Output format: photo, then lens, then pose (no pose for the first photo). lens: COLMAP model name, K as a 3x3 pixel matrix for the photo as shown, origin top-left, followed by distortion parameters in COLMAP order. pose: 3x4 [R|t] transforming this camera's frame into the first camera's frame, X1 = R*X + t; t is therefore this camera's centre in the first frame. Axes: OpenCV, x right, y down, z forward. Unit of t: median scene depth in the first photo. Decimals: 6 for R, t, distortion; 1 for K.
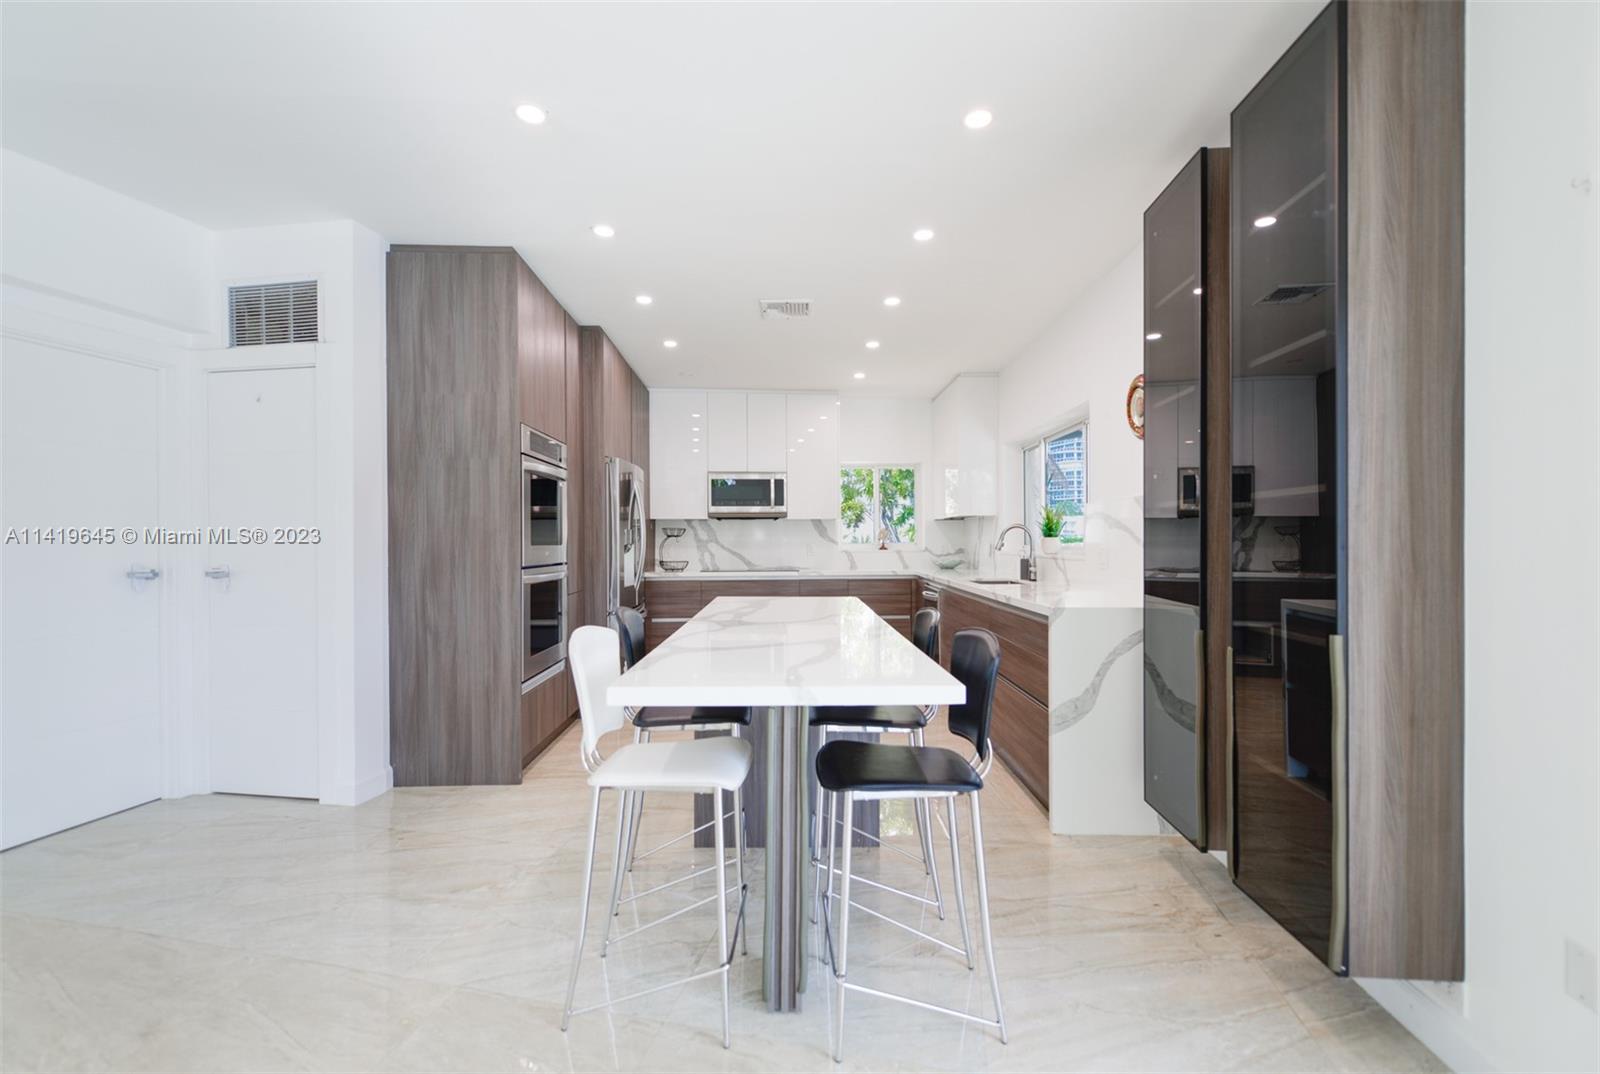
lens RADIAL K [[667.0, 0, 800.0], [0, 667.0, 537.0], [0, 0, 1]] dist [-0.000509, -0.000019]
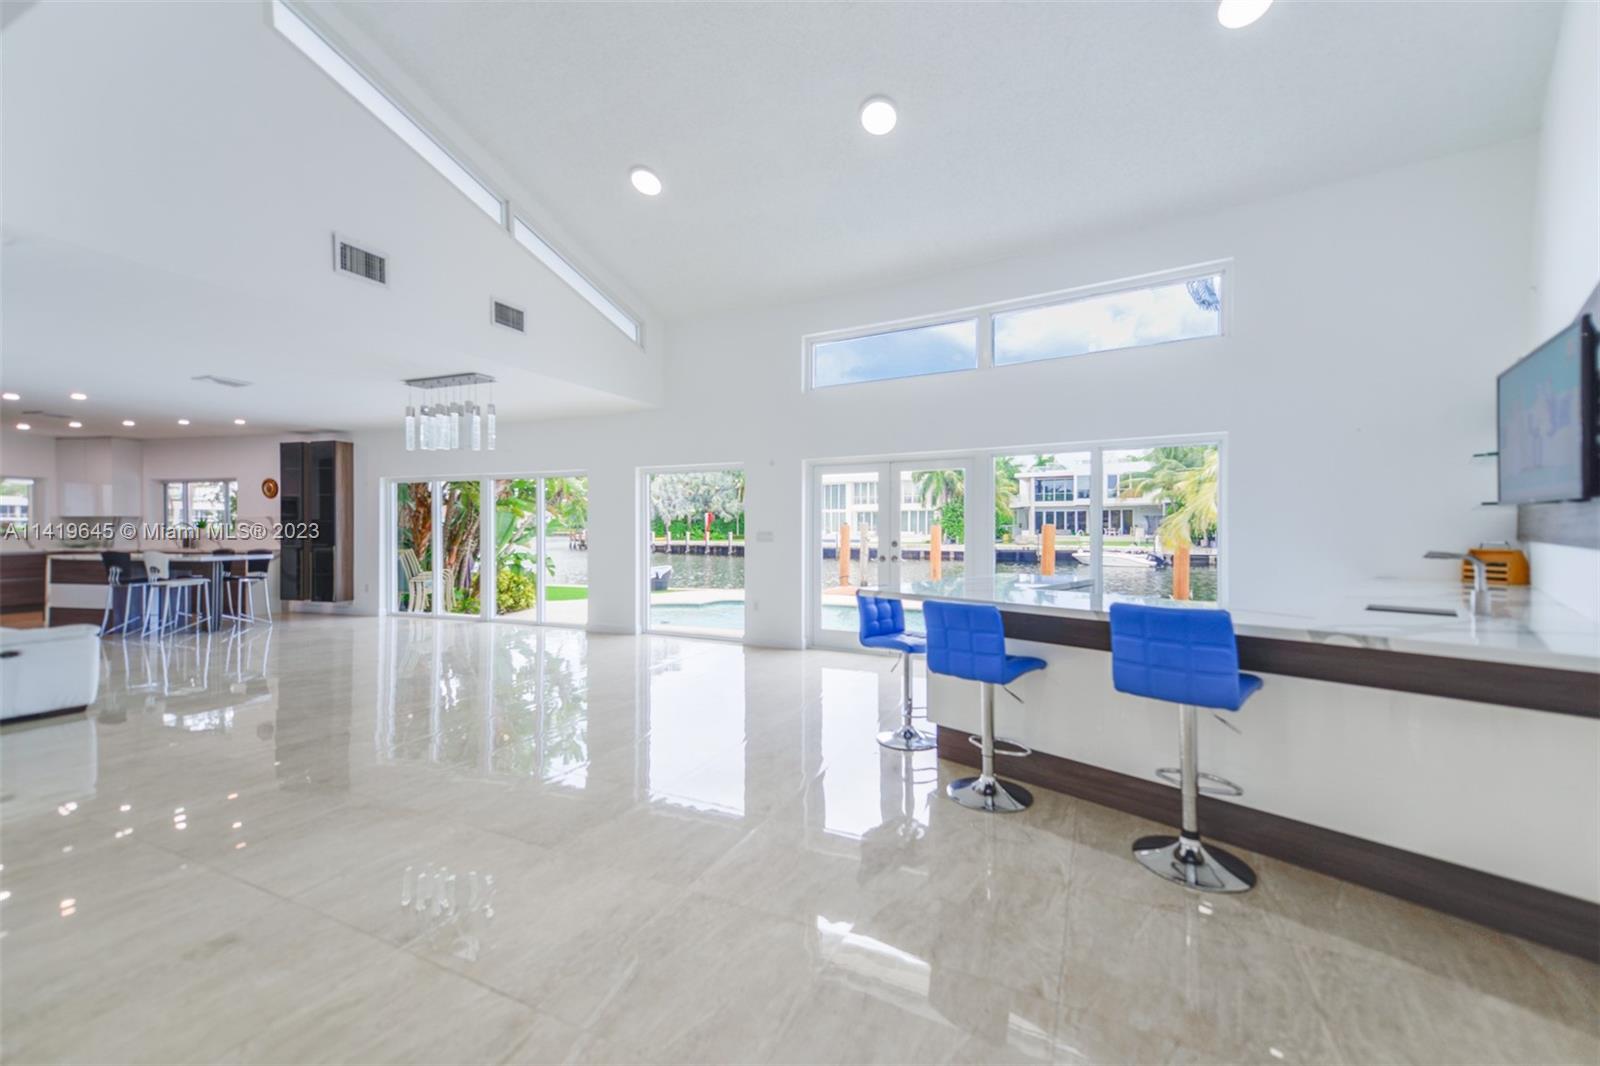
lens RADIAL K [[621.2, 0, 800.0], [0, 621.2, 533.0], [0, 0, 1]] dist [0.039209, 0.000090]
pose [[0.239687, -0.004971, 0.970837, -1.679114], [-0.004771, 0.999969, 0.006298, -0.009342], [-0.970838, -0.006141, 0.239656, -1.996418]]
